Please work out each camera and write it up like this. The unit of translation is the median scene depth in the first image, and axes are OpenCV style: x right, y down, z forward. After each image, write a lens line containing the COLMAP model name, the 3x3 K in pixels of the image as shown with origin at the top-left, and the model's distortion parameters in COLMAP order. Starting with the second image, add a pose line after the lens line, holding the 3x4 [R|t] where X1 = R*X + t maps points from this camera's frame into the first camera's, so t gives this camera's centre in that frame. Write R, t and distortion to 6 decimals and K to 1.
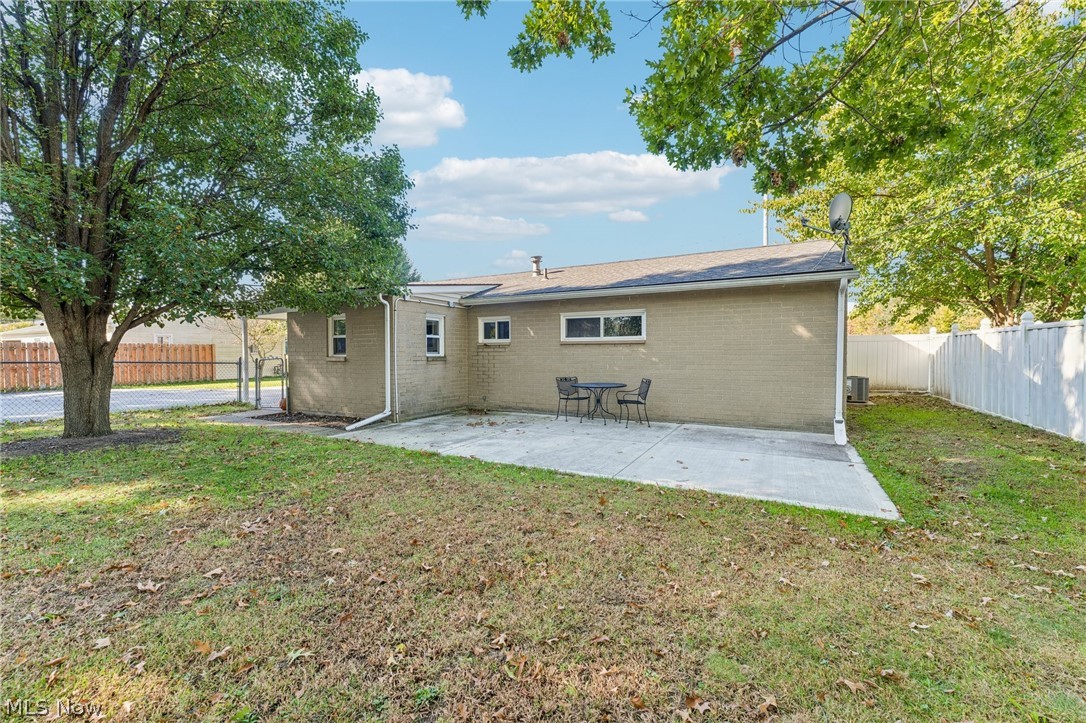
lens RADIAL K [[440.0, 0, 543.0], [0, 440.0, 361.5], [0, 0, 1]] dist [-0.000883, 0.000006]
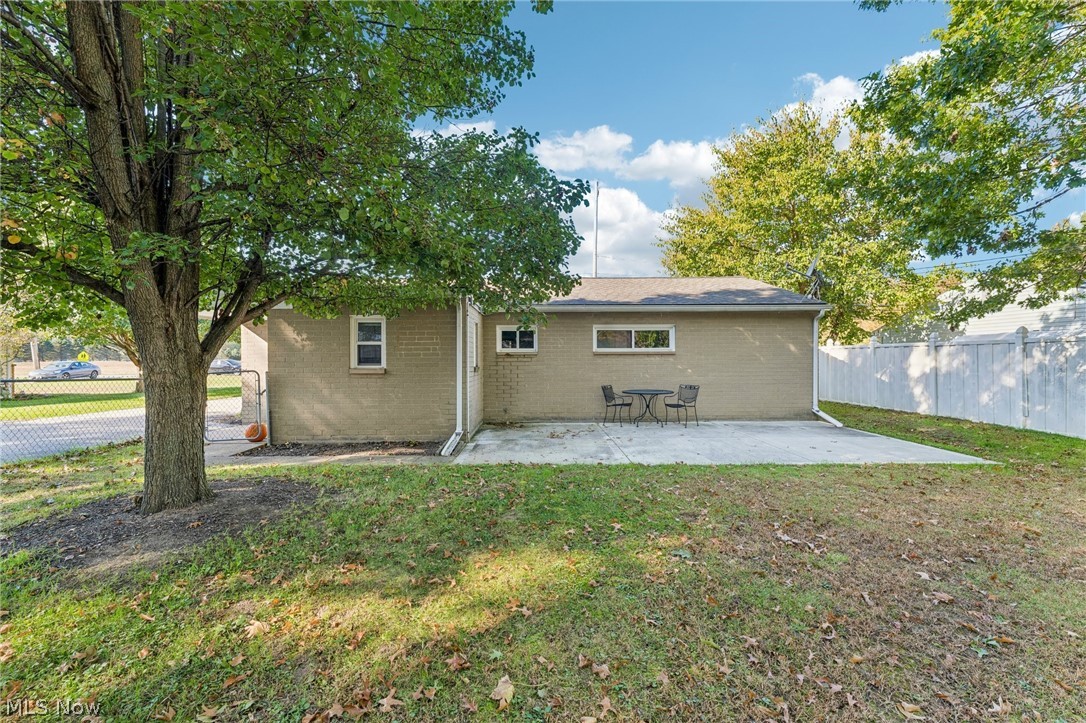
lens RADIAL K [[440.0, 0, 543.0], [0, 440.0, 361.5], [0, 0, 1]] dist [-0.000883, 0.000006]
pose [[0.876045, -0.001671, 0.482227, -0.590764], [0.010600, 0.999819, -0.015792, -0.007136], [-0.482113, 0.018946, 0.875904, 0.145104]]
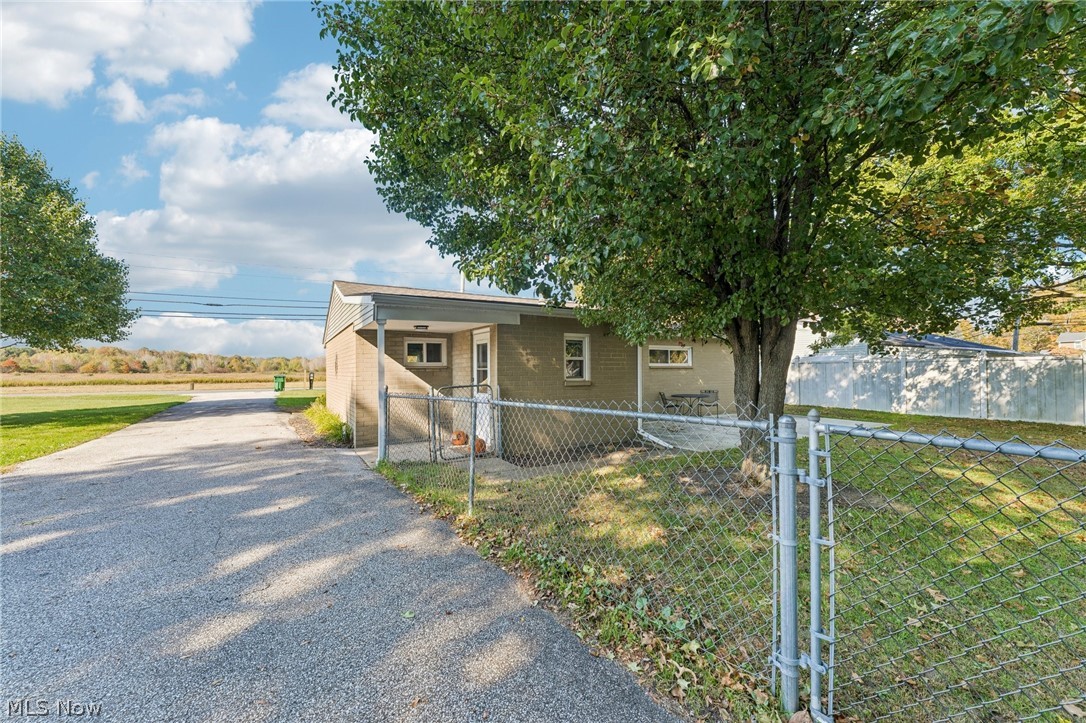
lens RADIAL K [[434.4, 0, 546.5], [0, 434.4, 351.1], [0, 0, 1]] dist [-0.000889, -0.000069]
pose [[0.520840, 0.038486, 0.852786, -1.293893], [0.021851, 0.998055, -0.058387, -0.021593], [-0.853374, 0.049045, 0.518986, 0.605605]]
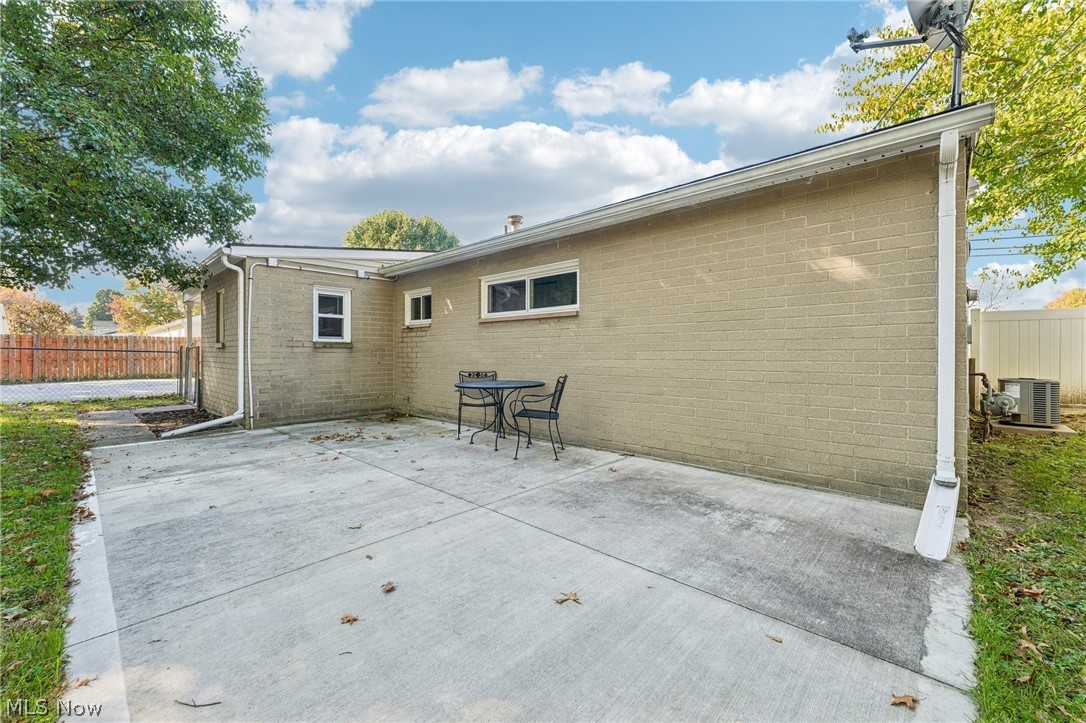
lens RADIAL K [[434.4, 0, 546.5], [0, 434.4, 351.1], [0, 0, 1]] dist [-0.000889, -0.000069]
pose [[0.967923, 0.001501, -0.251241, 0.317633], [-0.006835, 0.999769, -0.020359, 0.017611], [0.251152, 0.021423, 0.967710, 0.391244]]
